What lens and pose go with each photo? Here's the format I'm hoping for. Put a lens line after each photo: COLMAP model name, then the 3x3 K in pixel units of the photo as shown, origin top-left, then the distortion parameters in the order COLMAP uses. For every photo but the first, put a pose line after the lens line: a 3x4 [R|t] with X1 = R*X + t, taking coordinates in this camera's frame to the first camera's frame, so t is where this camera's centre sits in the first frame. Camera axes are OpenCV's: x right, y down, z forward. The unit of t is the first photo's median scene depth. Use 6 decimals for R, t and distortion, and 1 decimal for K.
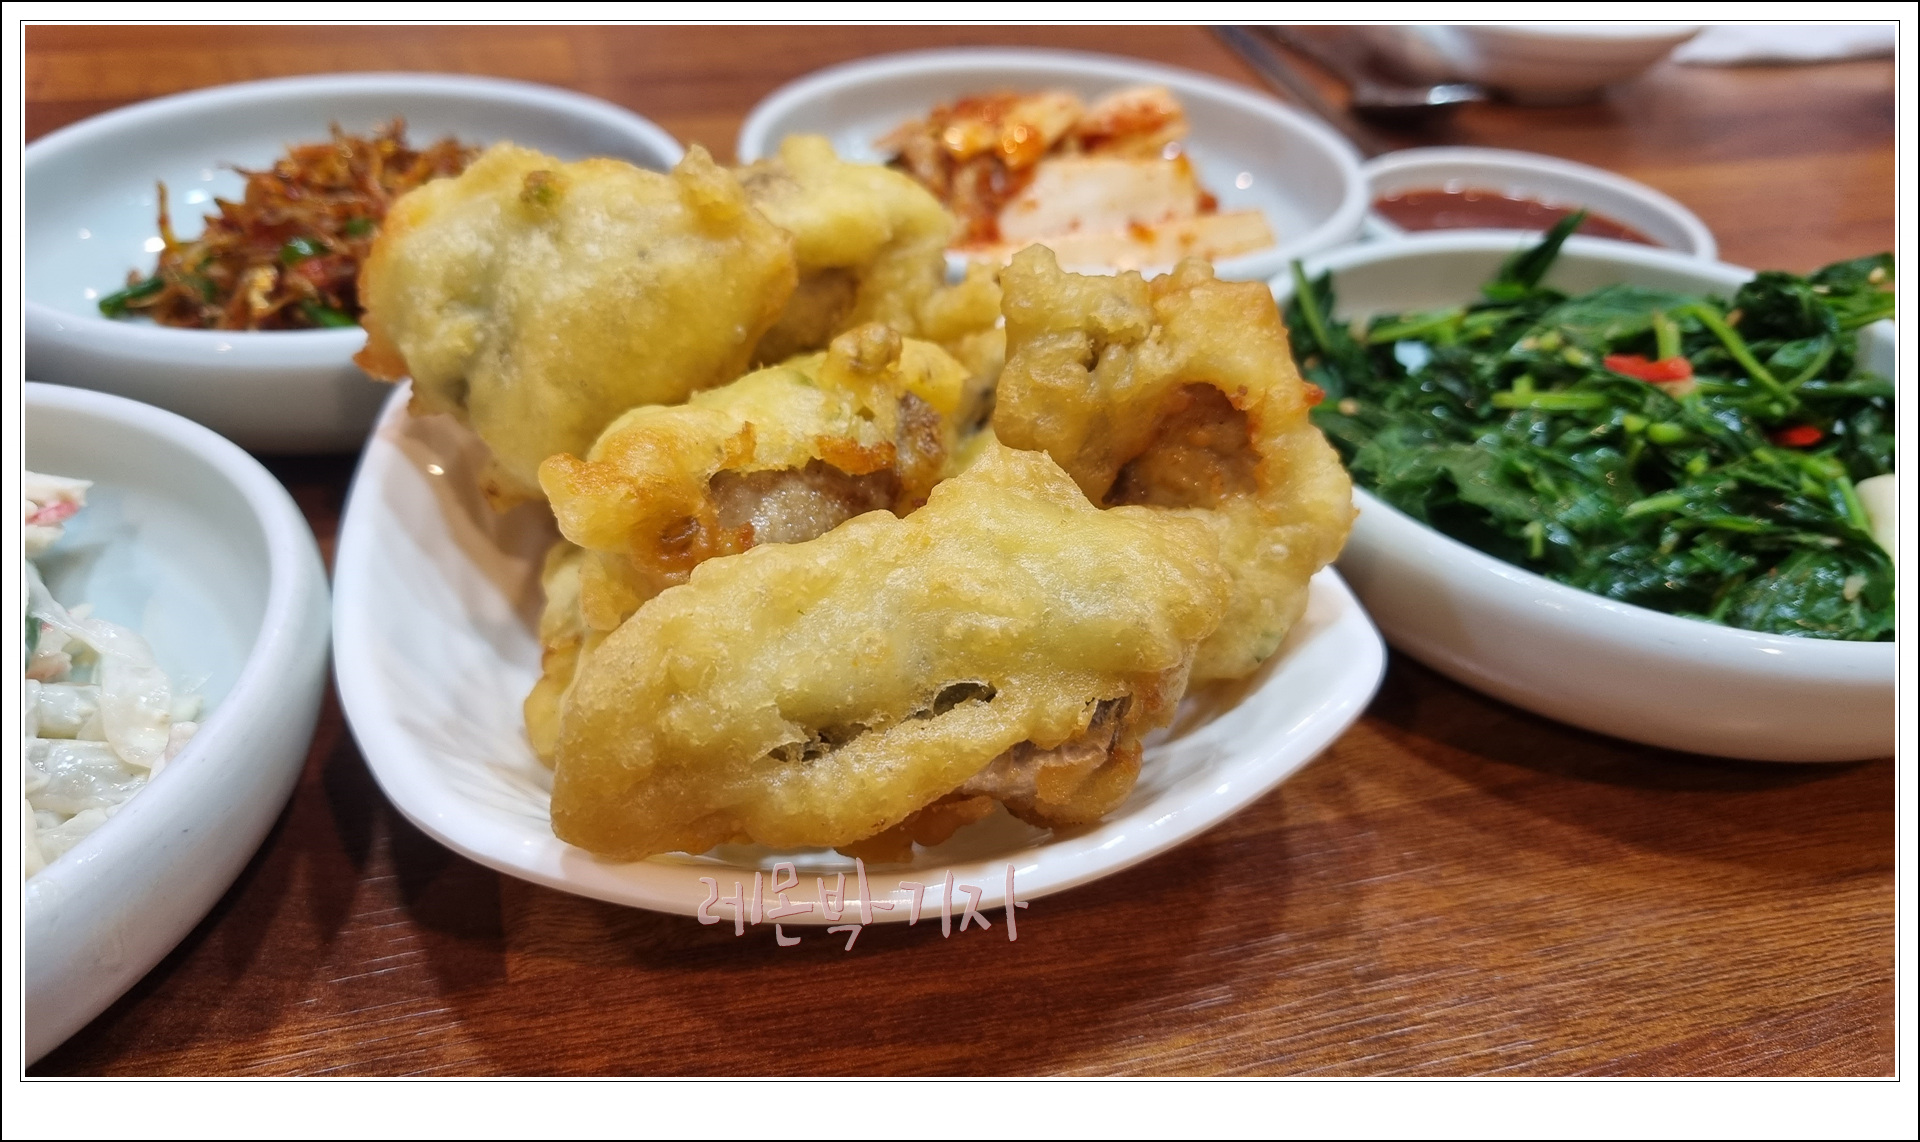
lens RADIAL K [[1420.7, 0, 915.0], [0, 1420.7, 571.1], [0, 0, 1]] dist [-0.004983, -0.004947]
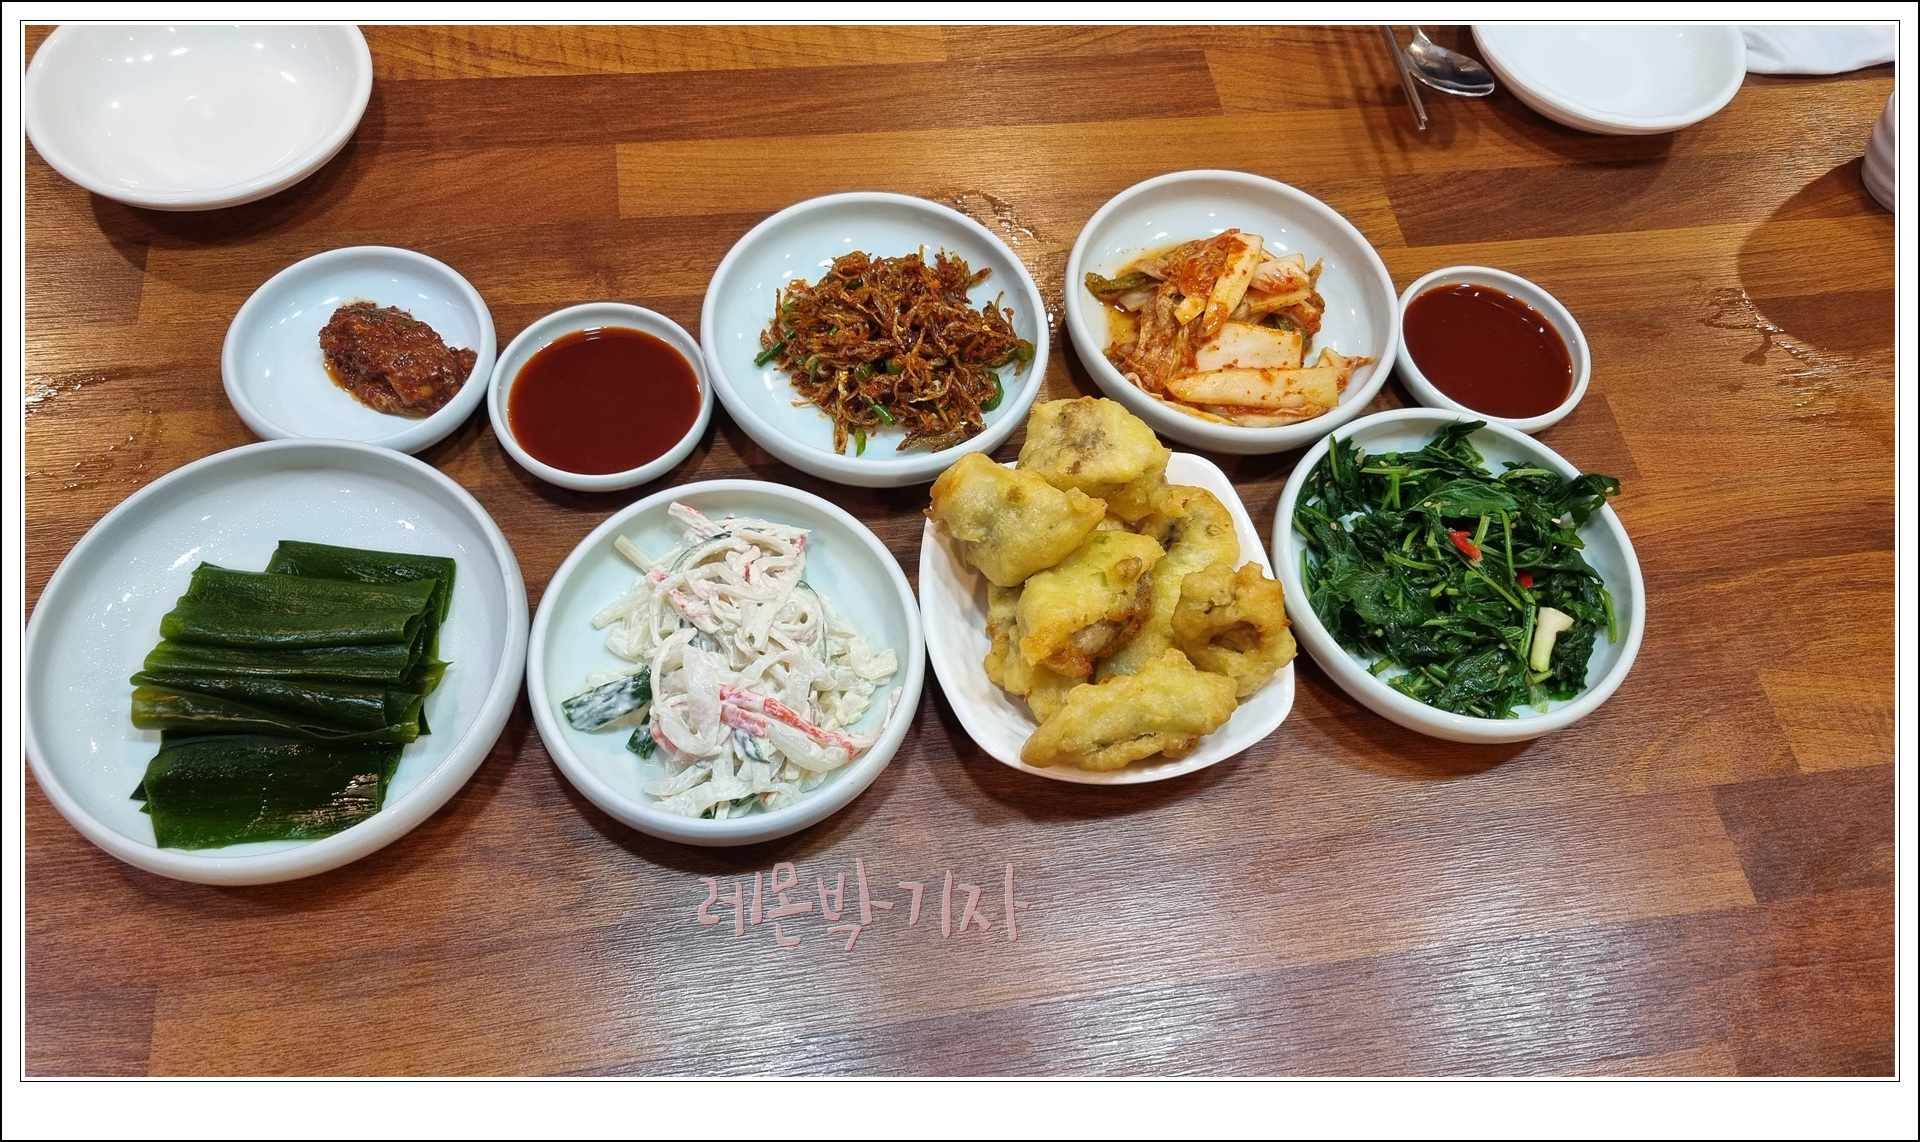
lens RADIAL K [[1412.8, 0, 928.3], [0, 1412.8, 495.3], [0, 0, 1]] dist [0.044591, -0.008087]
pose [[0.990155, 0.132638, -0.044729, -0.304829], [-0.100563, 0.896336, 0.431820, -1.381691], [0.097368, -0.423071, 0.900850, -1.376453]]
